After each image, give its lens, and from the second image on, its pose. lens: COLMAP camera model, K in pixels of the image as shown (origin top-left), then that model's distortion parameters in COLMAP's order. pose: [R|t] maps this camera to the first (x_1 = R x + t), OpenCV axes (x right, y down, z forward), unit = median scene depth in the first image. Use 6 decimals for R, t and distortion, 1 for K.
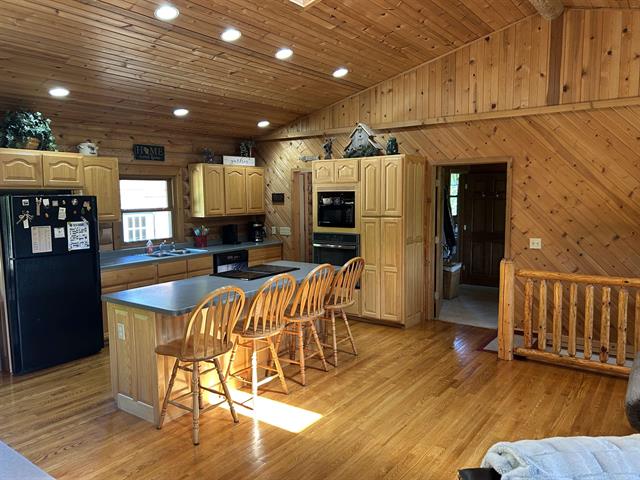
lens RADIAL K [[484.9, 0, 316.3], [0, 484.9, 241.7], [0, 0, 1]] dist [0.058117, -0.057942]
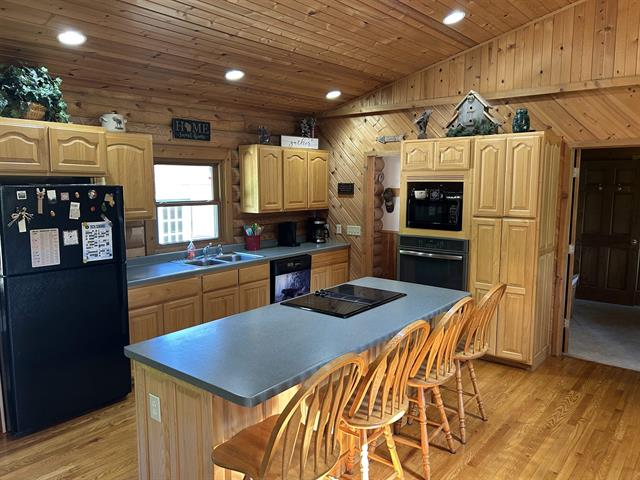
lens RADIAL K [[484.9, 0, 319.7], [0, 484.9, 239.1], [0, 0, 1]] dist [0.058117, -0.057942]
pose [[0.998474, 0.017606, -0.052333, -0.101481], [-0.016539, 0.999648, 0.020752, -0.029577], [0.052680, -0.019855, 0.998414, 0.248482]]
